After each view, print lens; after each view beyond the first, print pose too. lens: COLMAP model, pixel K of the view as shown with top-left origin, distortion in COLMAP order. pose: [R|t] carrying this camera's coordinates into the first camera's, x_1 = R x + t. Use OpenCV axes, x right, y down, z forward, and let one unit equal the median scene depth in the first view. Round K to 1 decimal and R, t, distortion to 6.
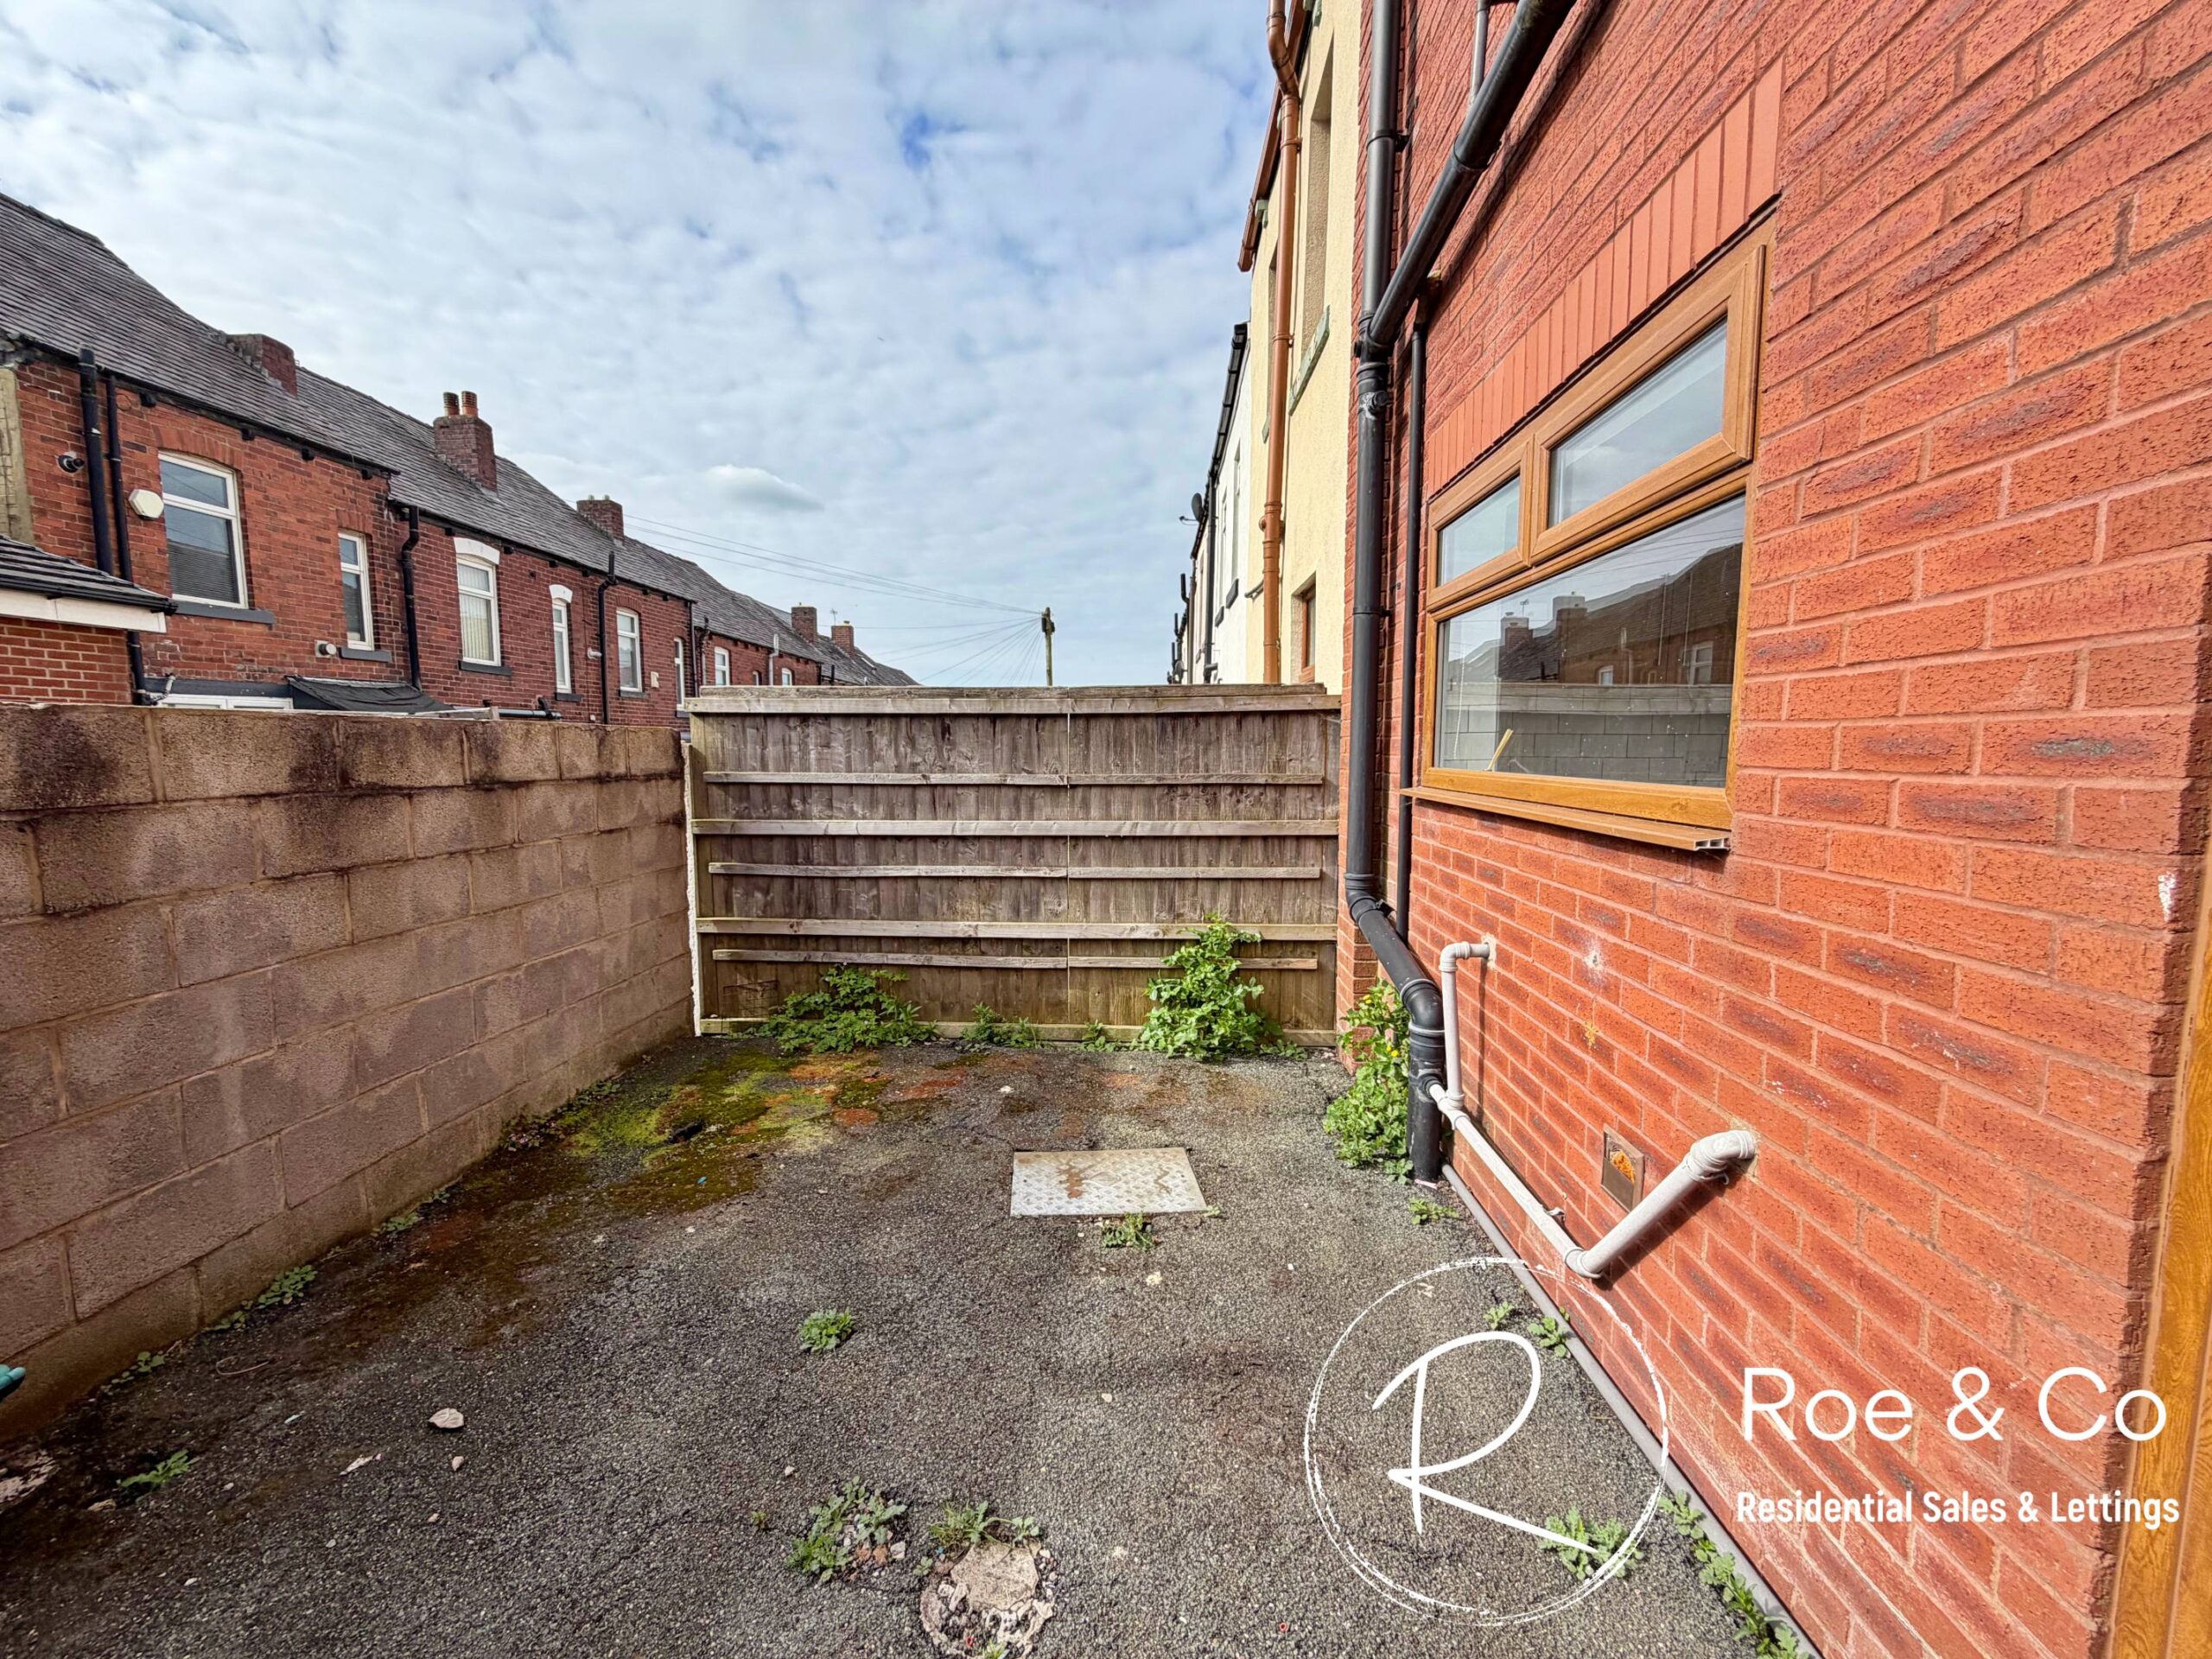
lens RADIAL K [[882.1, 0, 1101.5], [0, 882.1, 833.6], [0, 0, 1]] dist [0.000266, 0.000028]
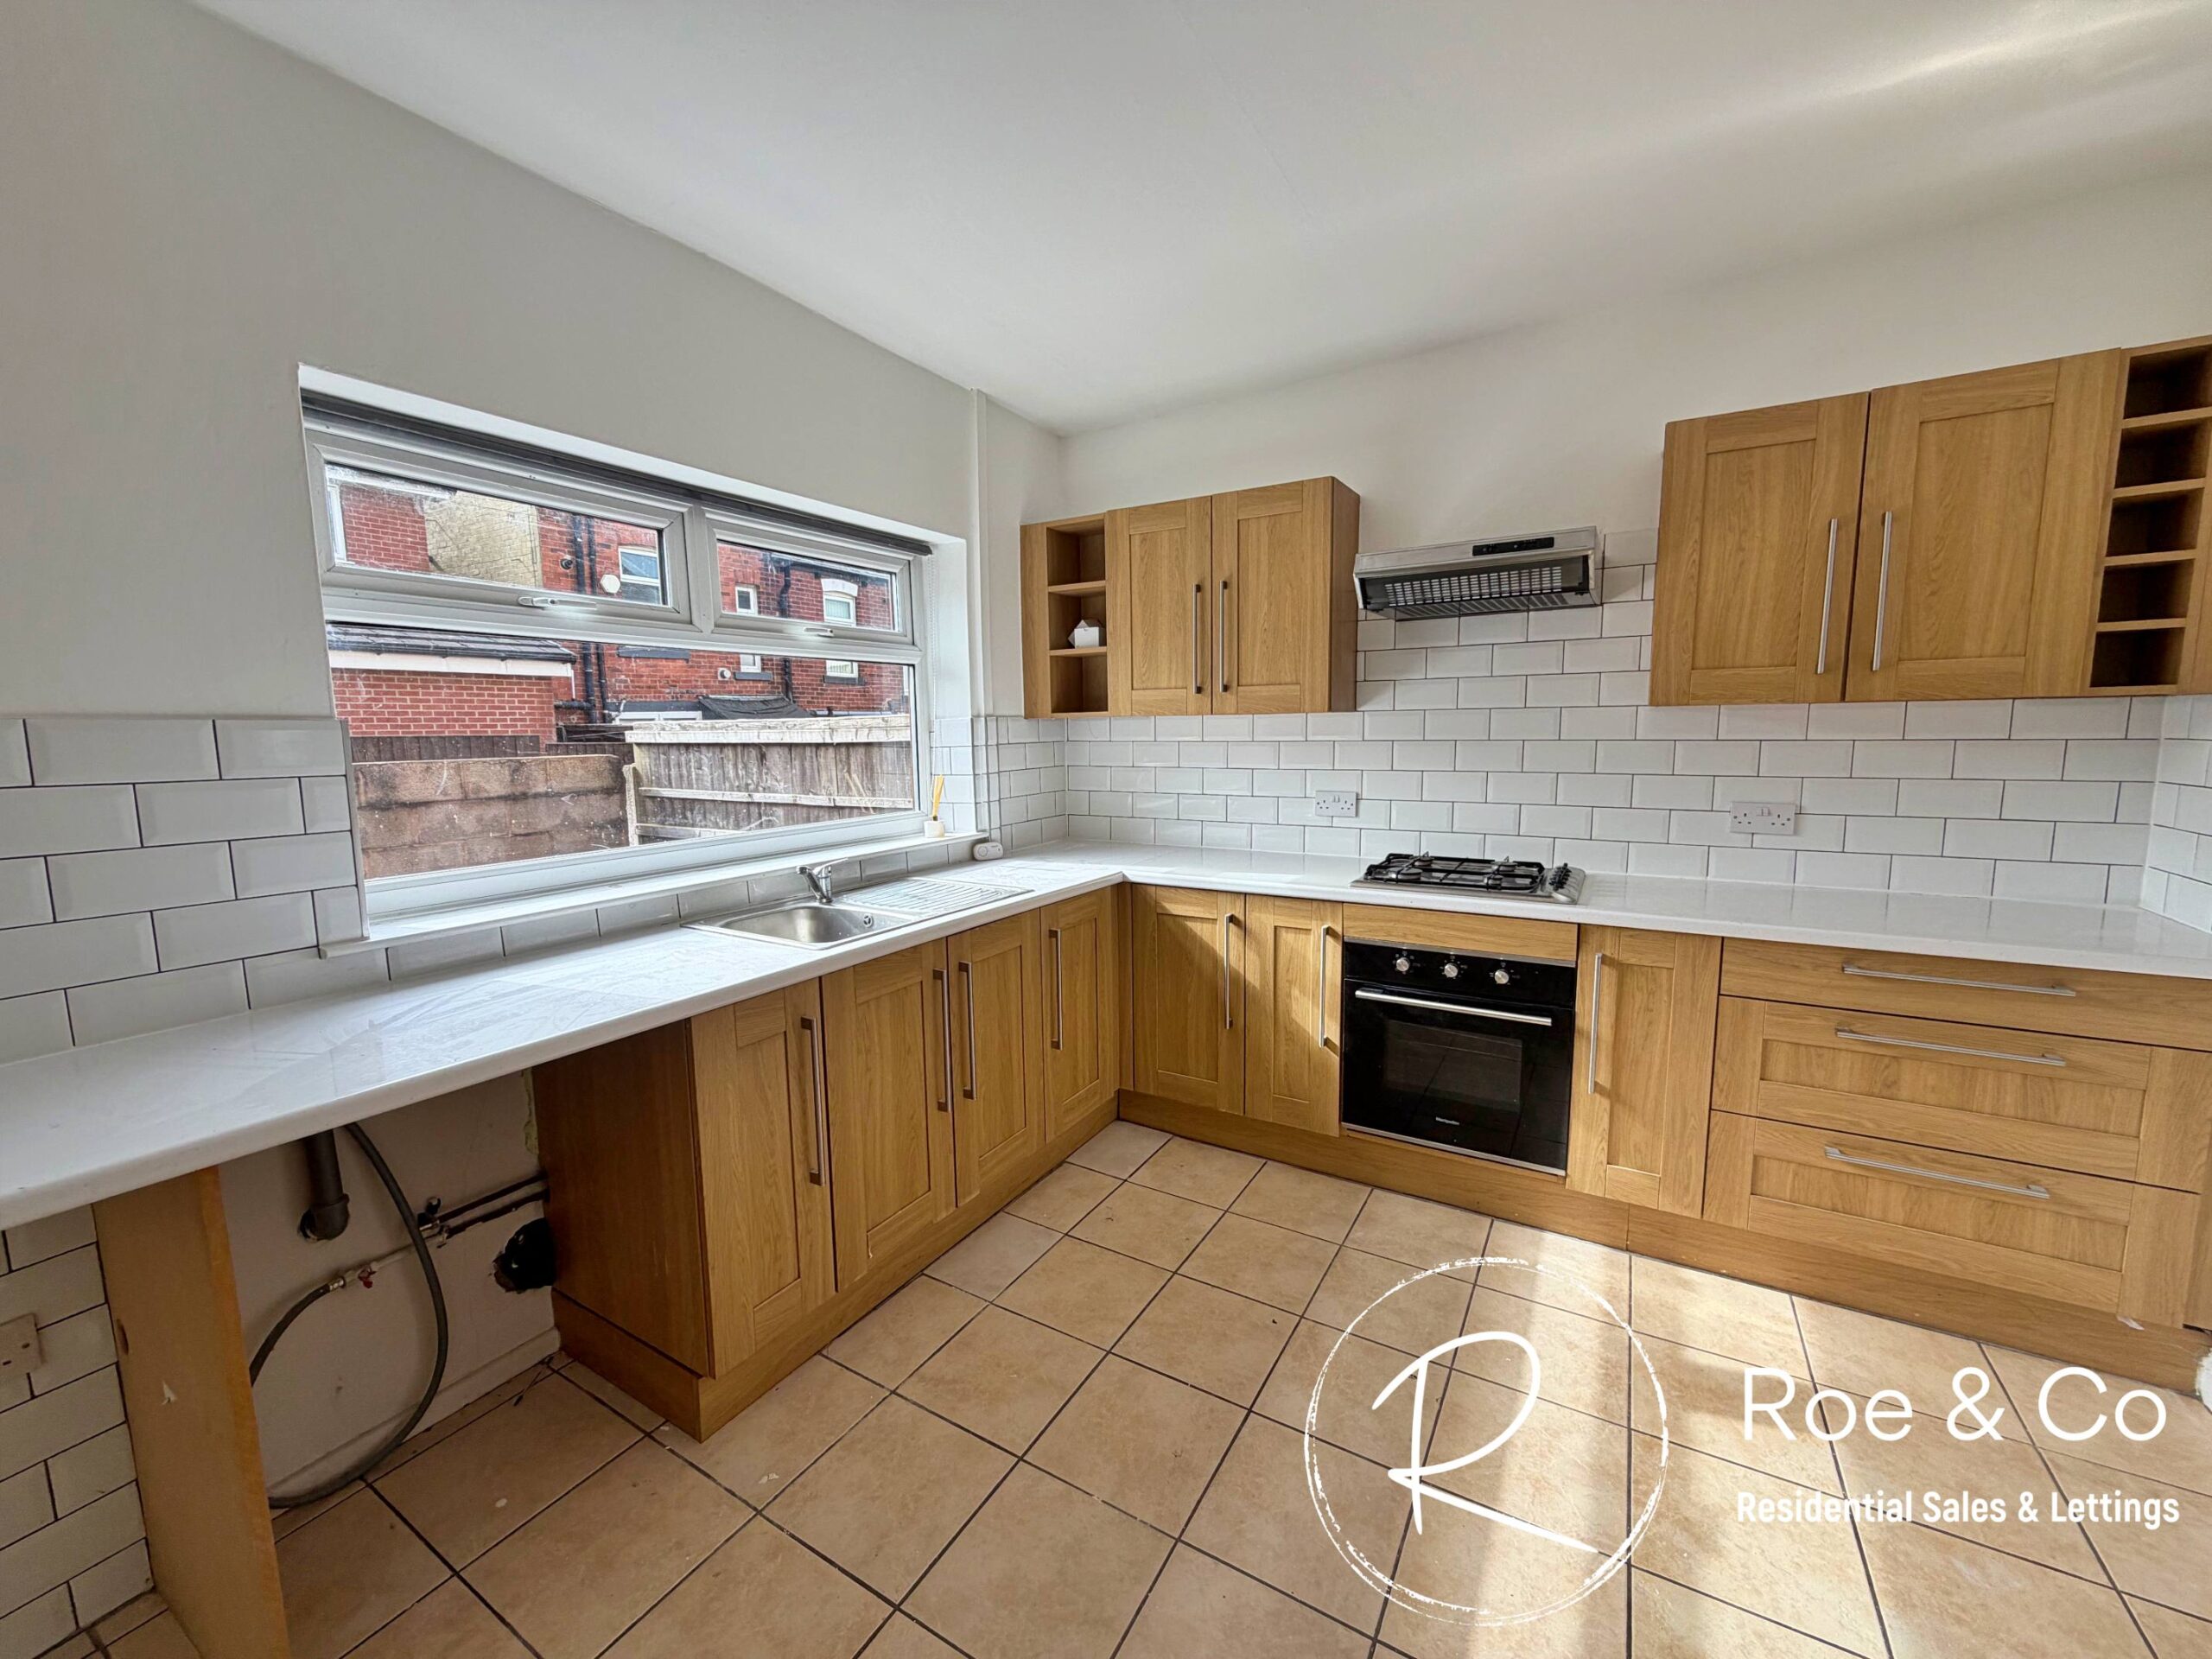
lens RADIAL K [[882.1, 0, 1101.5], [0, 882.1, 833.6], [0, 0, 1]] dist [0.000266, 0.000028]
pose [[0.880474, 0.042612, -0.472176, 0.763517], [-0.030420, 0.998978, 0.033430, -0.066993], [0.473118, -0.015071, 0.880870, 0.179895]]
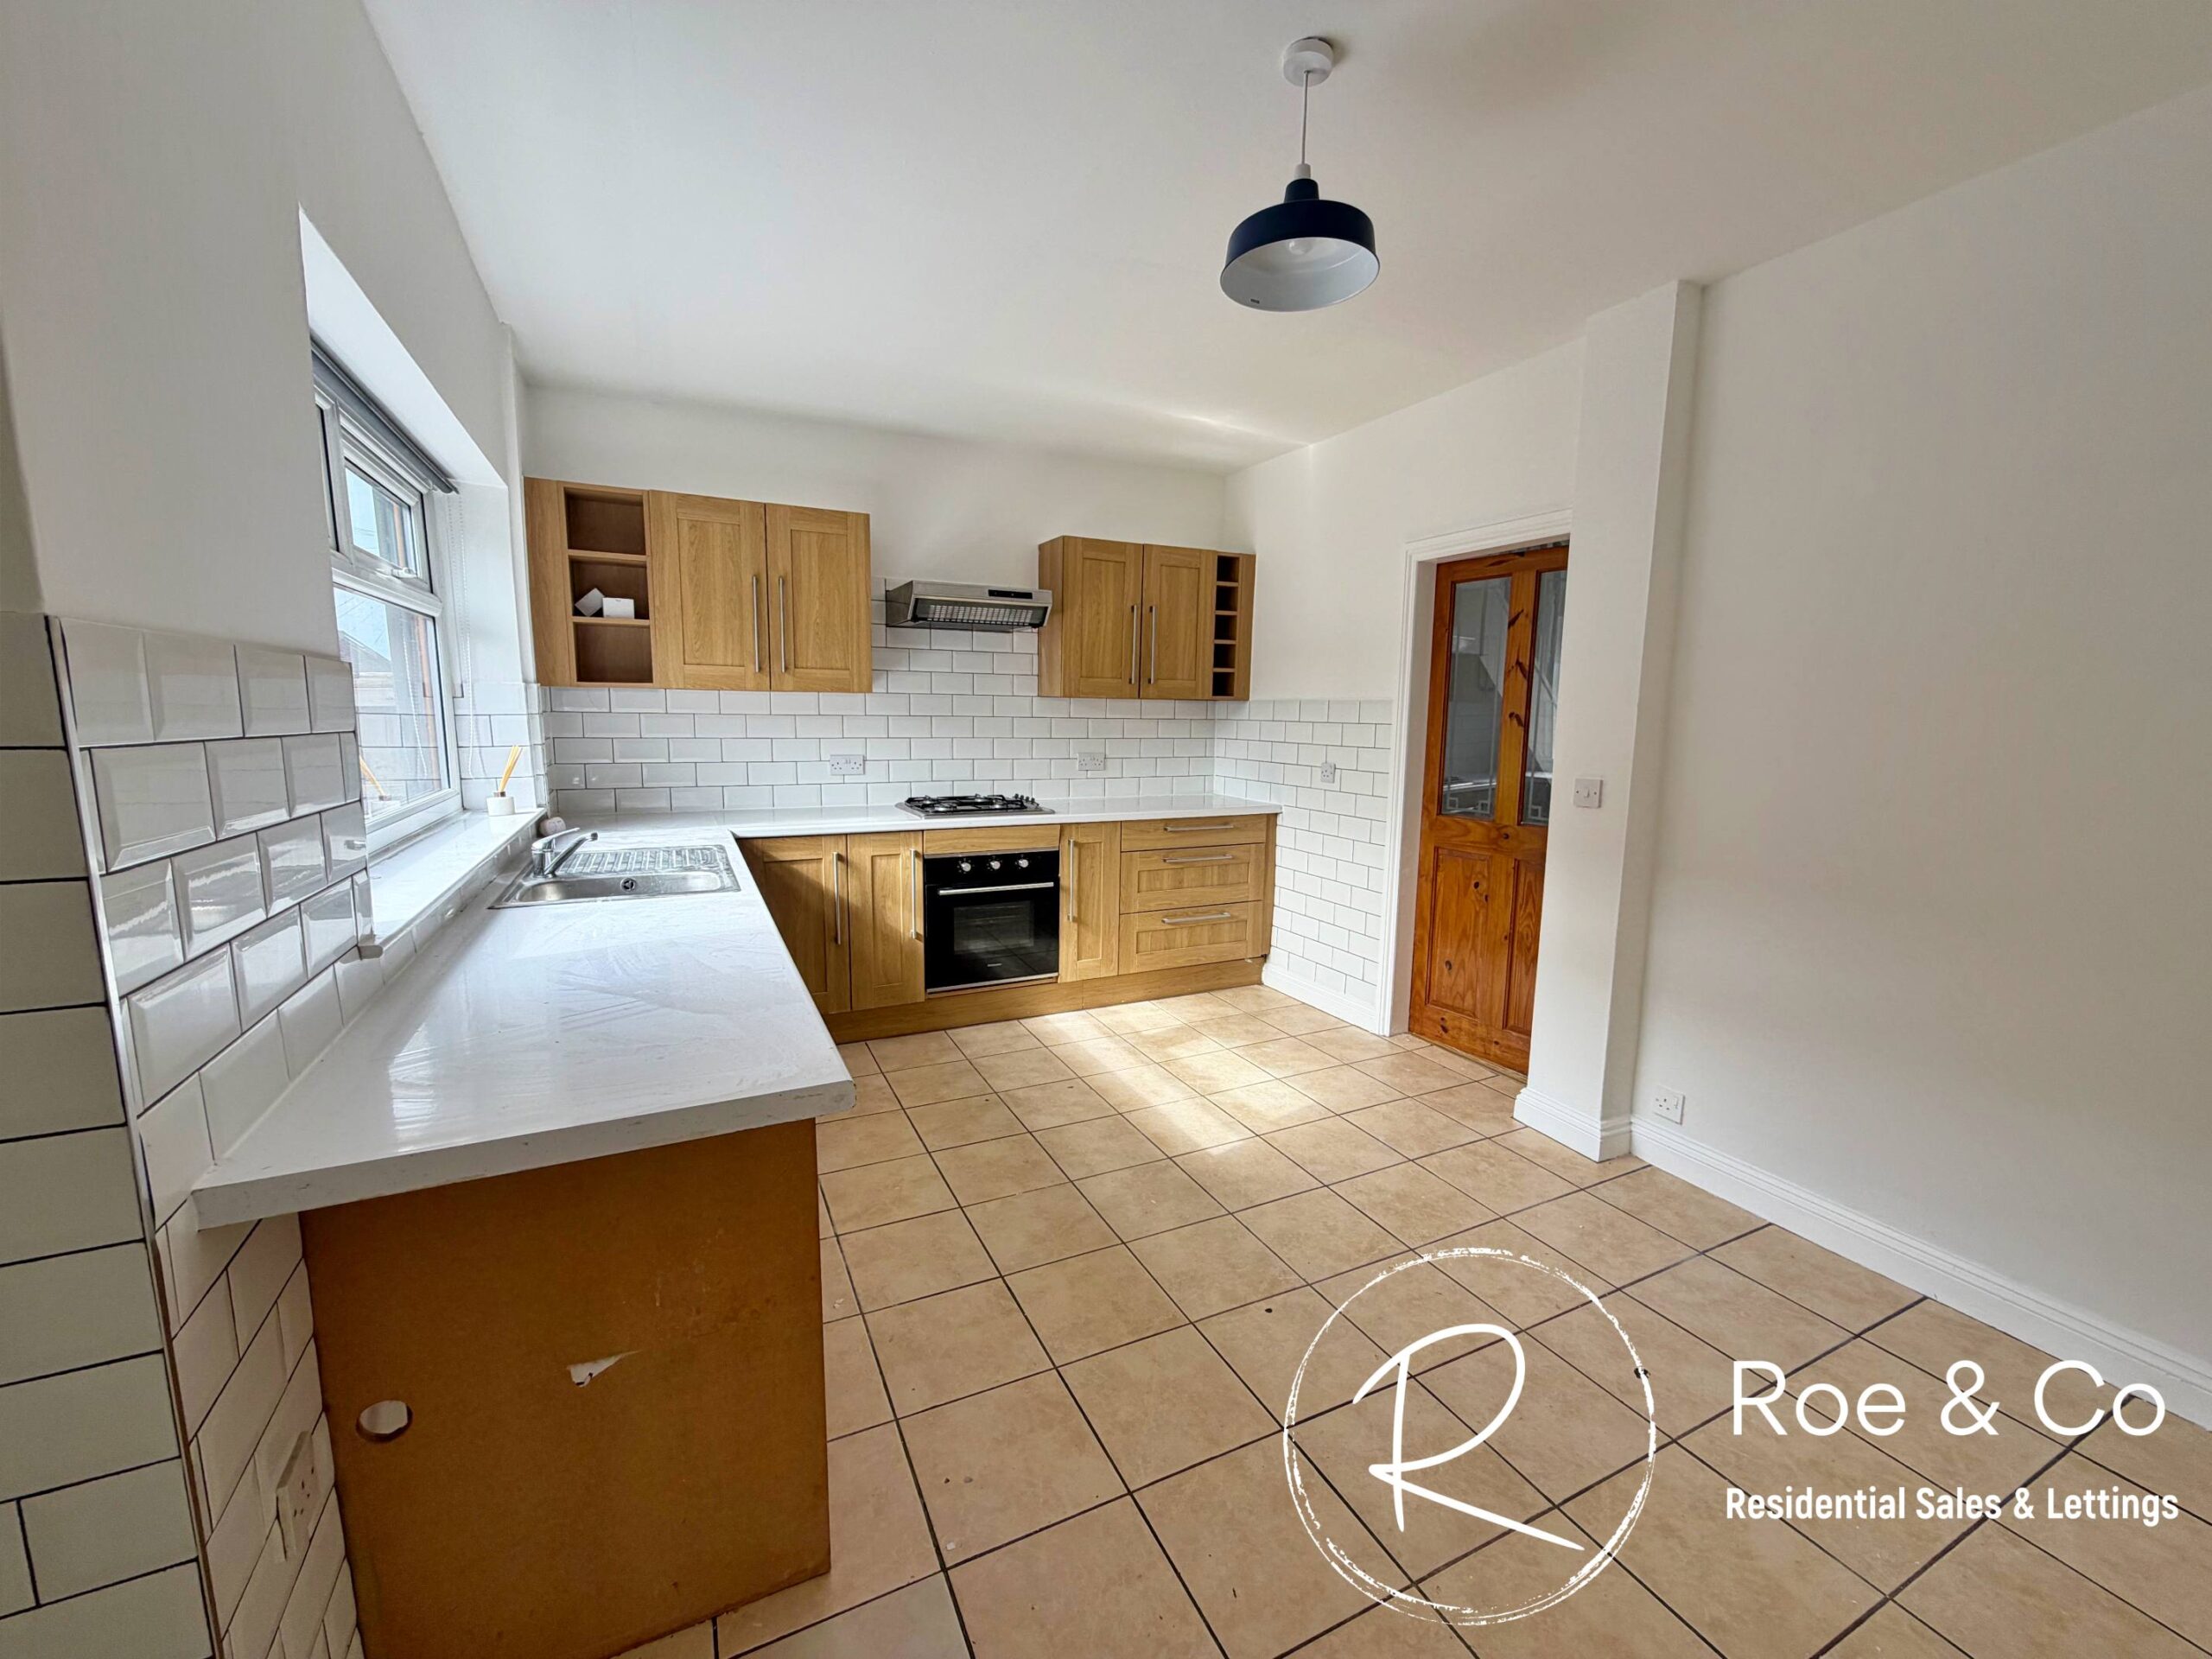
lens RADIAL K [[882.1, 0, 1101.5], [0, 882.1, 833.6], [0, 0, 1]] dist [0.000266, 0.000028]
pose [[0.877777, -0.056608, 0.475713, 0.389568], [0.034883, 0.997911, 0.054383, -0.042750], [-0.477798, -0.031142, 0.877918, -0.024497]]
